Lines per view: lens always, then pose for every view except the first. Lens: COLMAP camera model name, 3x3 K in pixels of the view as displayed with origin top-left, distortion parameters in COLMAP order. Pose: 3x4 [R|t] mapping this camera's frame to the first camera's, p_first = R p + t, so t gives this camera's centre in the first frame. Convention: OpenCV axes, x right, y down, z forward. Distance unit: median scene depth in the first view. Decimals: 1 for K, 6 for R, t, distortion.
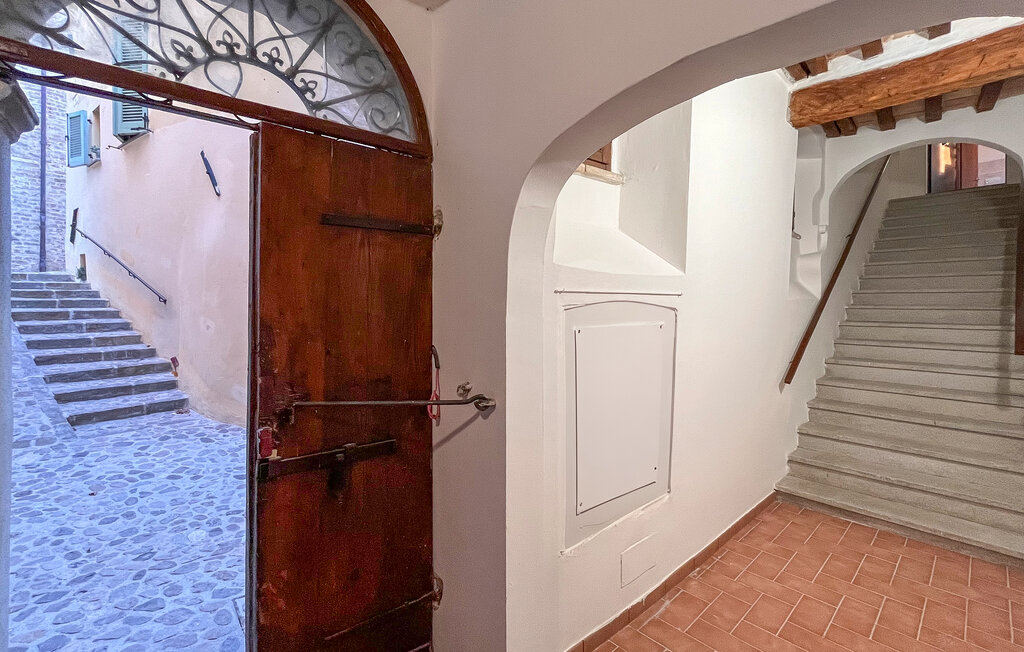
lens RADIAL K [[442.9, 0, 515.0], [0, 442.9, 334.0], [0, 0, 1]] dist [-0.004263, -0.000446]
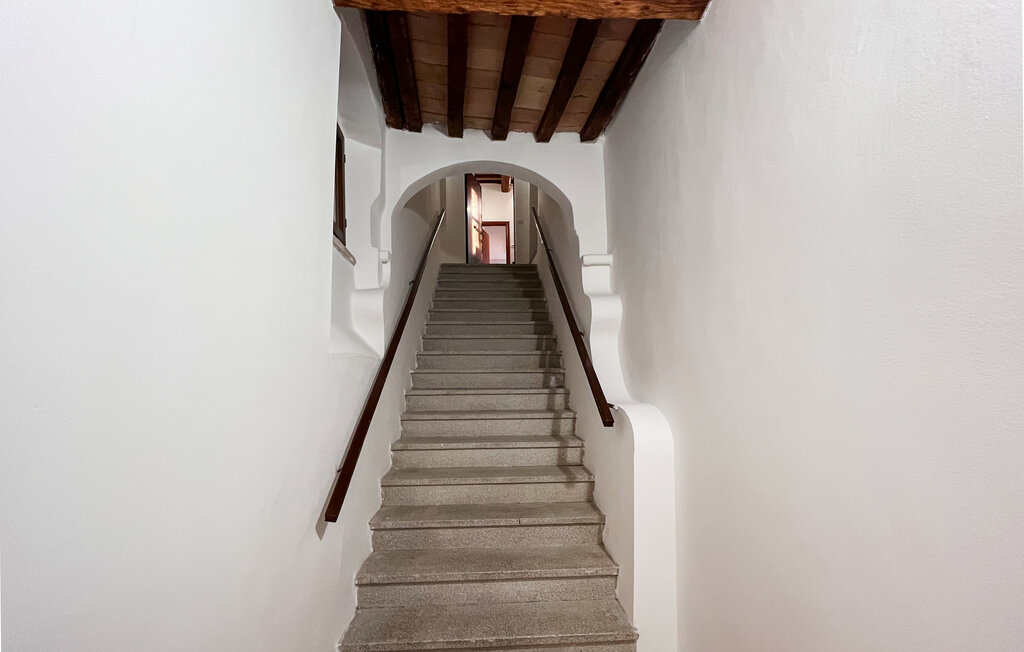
lens RADIAL K [[442.9, 0, 515.0], [0, 442.9, 334.0], [0, 0, 1]] dist [-0.004263, -0.000446]
pose [[0.626763, 0.061485, 0.776780, 0.290139], [0.062745, 0.989662, -0.128963, -0.015601], [-0.776679, 0.129568, 0.616426, 0.423887]]
